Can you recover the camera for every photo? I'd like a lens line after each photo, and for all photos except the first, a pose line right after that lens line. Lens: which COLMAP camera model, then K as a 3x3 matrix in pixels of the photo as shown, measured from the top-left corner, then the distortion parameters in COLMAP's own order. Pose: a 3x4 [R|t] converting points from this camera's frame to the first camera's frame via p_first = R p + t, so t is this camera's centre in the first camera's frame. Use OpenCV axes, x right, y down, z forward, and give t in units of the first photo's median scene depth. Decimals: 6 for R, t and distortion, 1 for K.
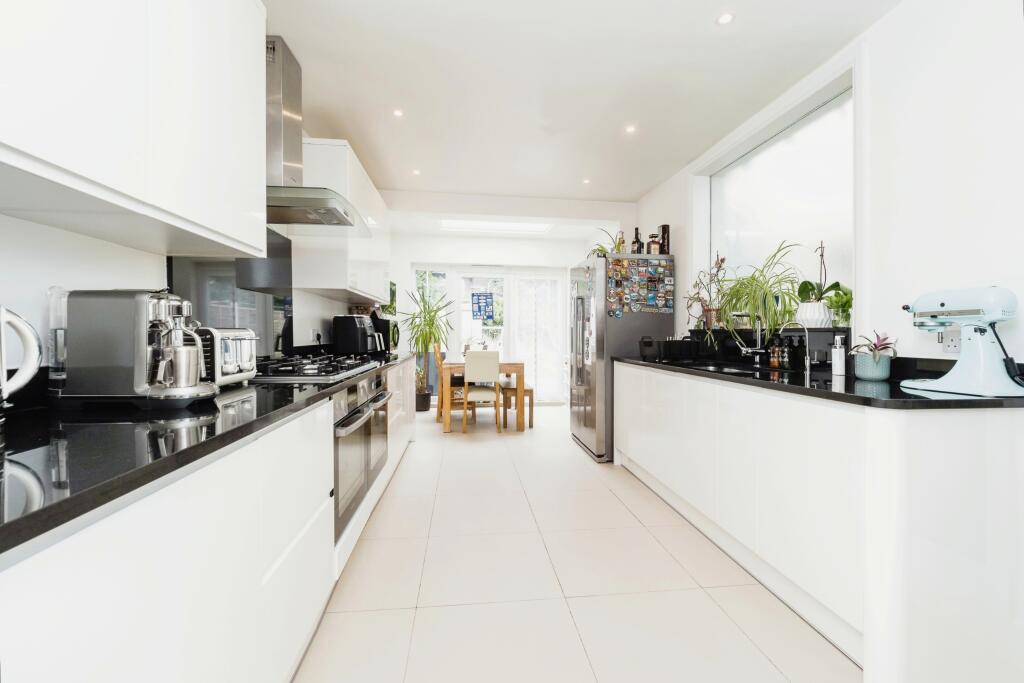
lens RADIAL K [[428.8, 0, 512.0], [0, 428.8, 341.5], [0, 0, 1]] dist [-0.001084, 0.000028]
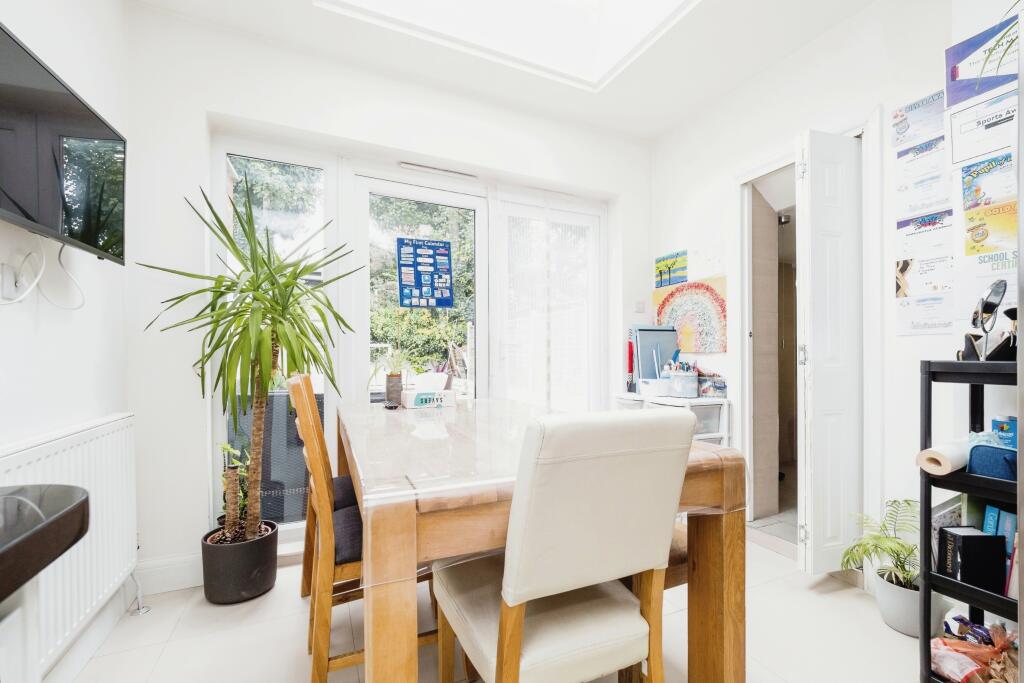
lens RADIAL K [[437.0, 0, 513.9], [0, 437.0, 361.3], [0, 0, 1]] dist [0.001218, 0.000482]
pose [[0.951999, -0.001564, 0.306097, -0.206897], [0.004736, 0.999943, -0.009620, 0.003186], [-0.306064, 0.010608, 0.951952, 1.083546]]
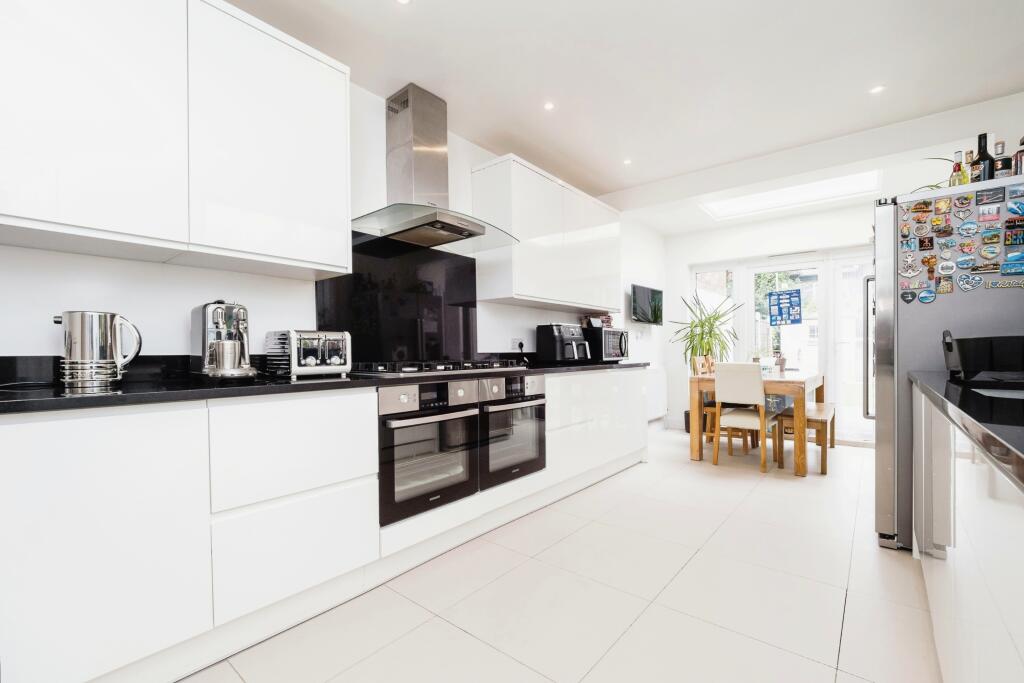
lens RADIAL K [[437.0, 0, 513.9], [0, 437.0, 361.3], [0, 0, 1]] dist [0.001218, 0.000482]
pose [[0.699591, 0.005871, -0.714519, 0.274568], [-0.003719, 0.999983, 0.004576, 0.020741], [0.714534, -0.000544, 0.699601, 0.194632]]
